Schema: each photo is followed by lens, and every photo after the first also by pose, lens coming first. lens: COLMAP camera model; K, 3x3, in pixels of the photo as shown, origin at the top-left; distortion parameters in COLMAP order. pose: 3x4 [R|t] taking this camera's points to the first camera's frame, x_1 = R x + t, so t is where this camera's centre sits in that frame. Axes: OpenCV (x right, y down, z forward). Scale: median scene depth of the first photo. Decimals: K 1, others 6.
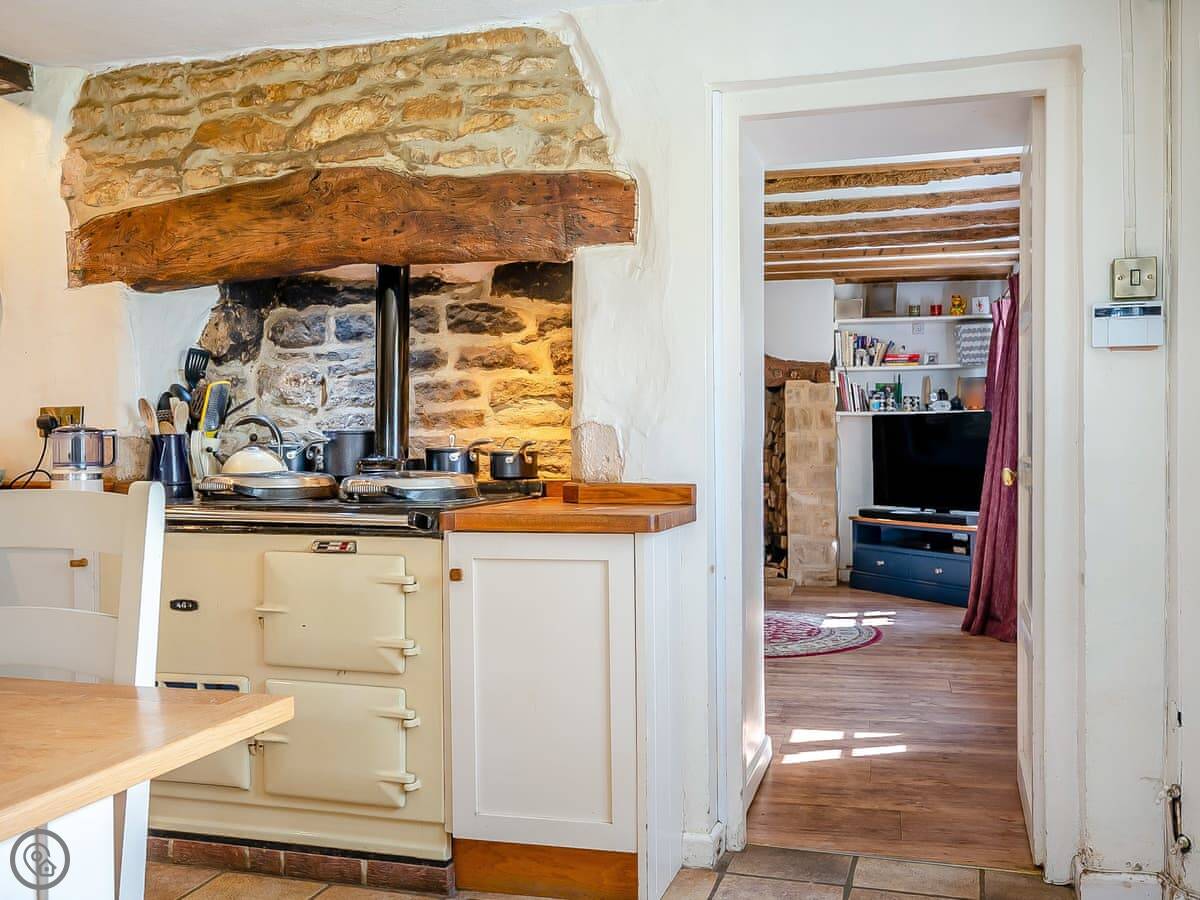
lens RADIAL K [[1089.8, 0, 600.0], [0, 1089.8, 450.0], [0, 0, 1]] dist [0.002222, -0.002689]
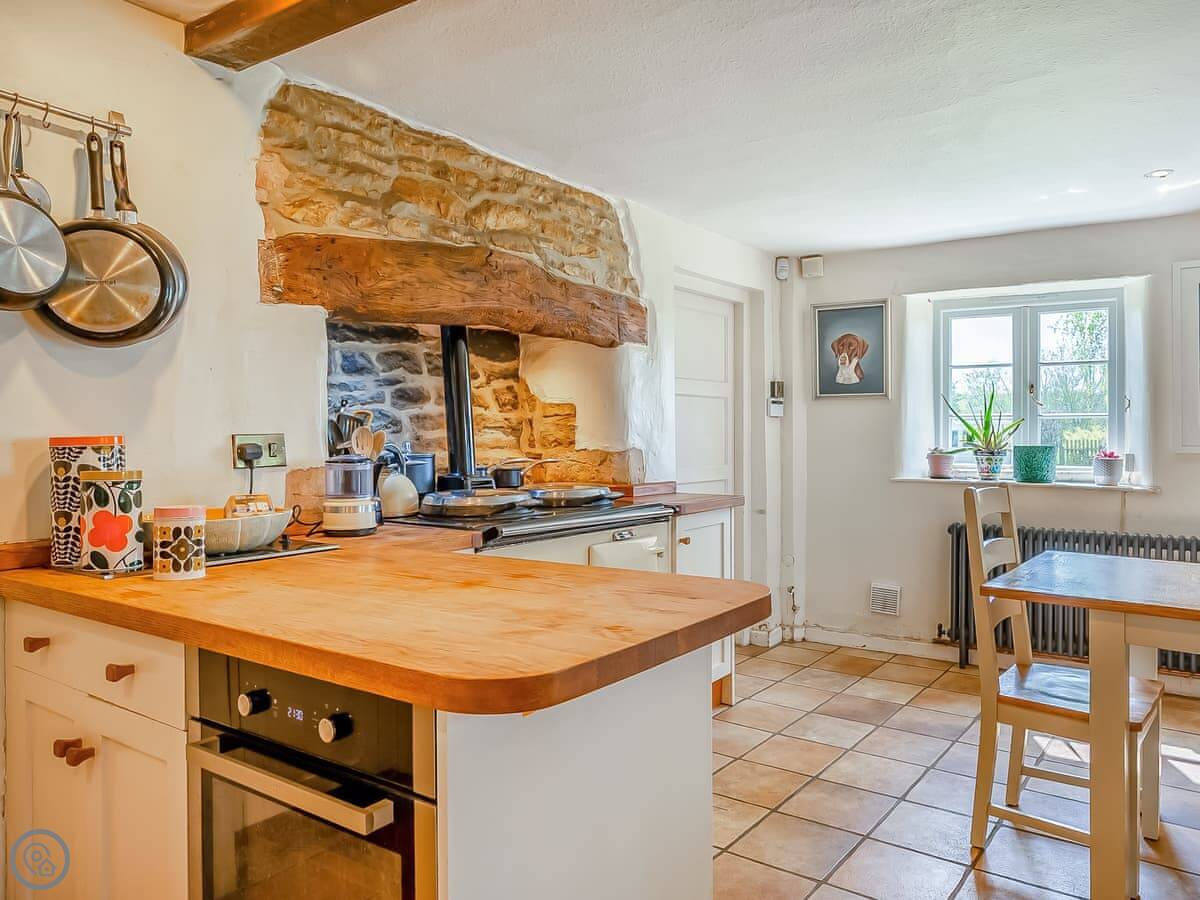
lens RADIAL K [[906.6, 0, 555.7], [0, 906.6, 430.1], [0, 0, 1]] dist [-0.045101, 0.001051]
pose [[0.337555, 0.004384, 0.941296, -1.160665], [0.009483, 0.999923, -0.008058, -0.036862], [-0.941258, 0.011646, 0.337487, 0.548874]]
